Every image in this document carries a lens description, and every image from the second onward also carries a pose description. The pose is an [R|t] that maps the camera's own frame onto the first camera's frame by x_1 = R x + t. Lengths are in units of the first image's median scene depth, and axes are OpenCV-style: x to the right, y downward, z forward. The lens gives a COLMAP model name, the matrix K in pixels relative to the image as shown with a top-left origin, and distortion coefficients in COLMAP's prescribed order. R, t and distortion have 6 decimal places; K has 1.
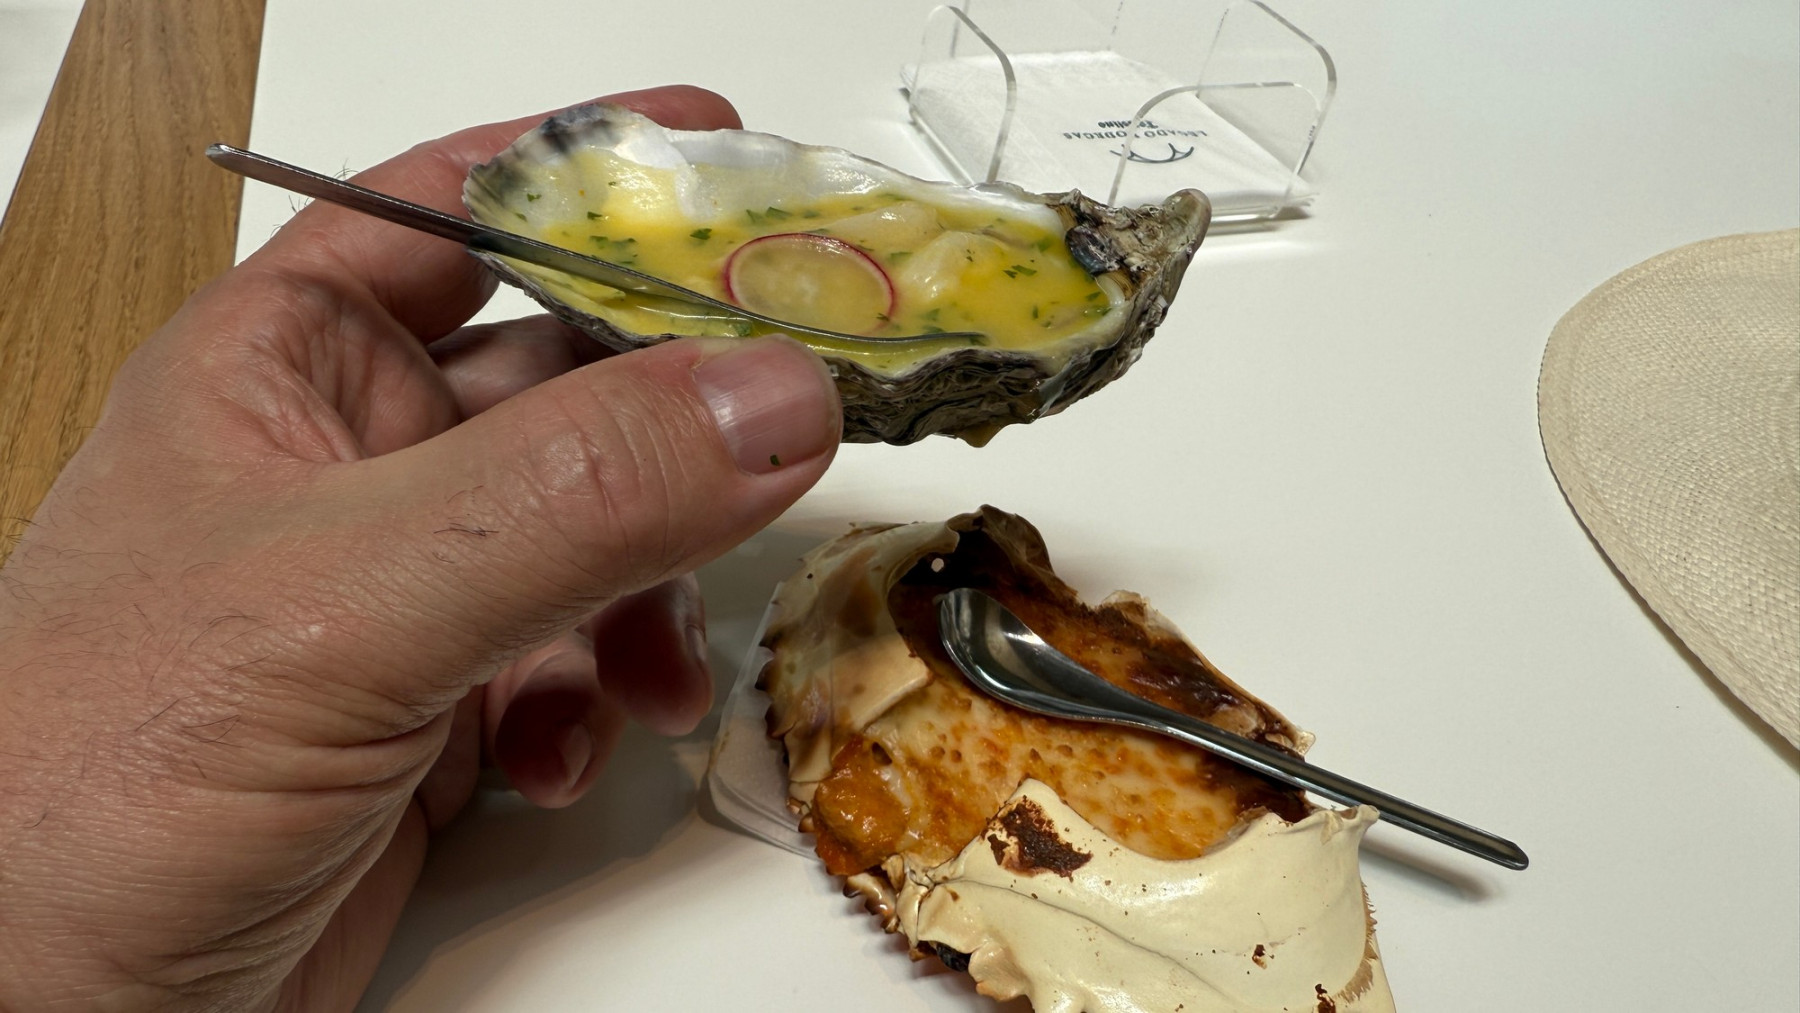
lens RADIAL K [[1441.3, 0, 900.0], [0, 1441.3, 506.5], [0, 0, 1]] dist [0.001935, -0.000649]
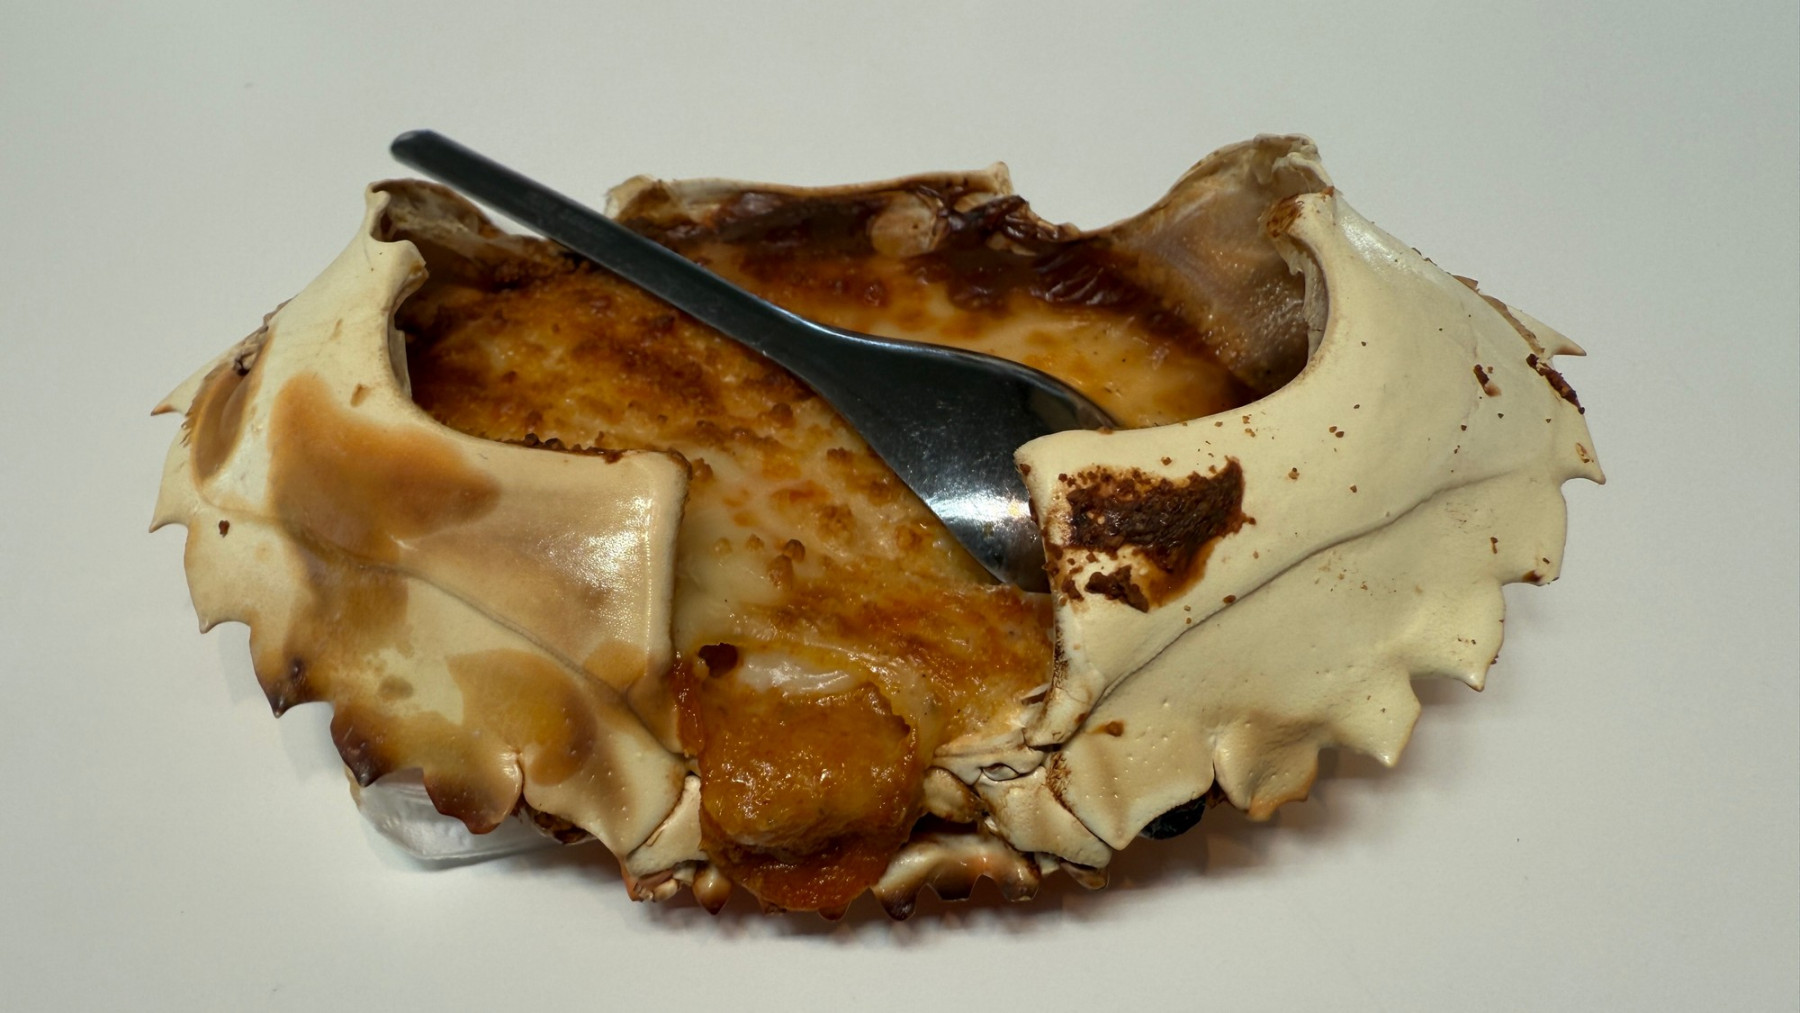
lens RADIAL K [[1441.3, 0, 900.0], [0, 1441.3, 506.5], [0, 0, 1]] dist [0.001935, -0.000649]
pose [[0.584628, -0.697340, 0.414641, -0.147016], [0.588905, 0.716292, 0.374322, 0.001751], [-0.558033, 0.025345, 0.829431, 0.647685]]
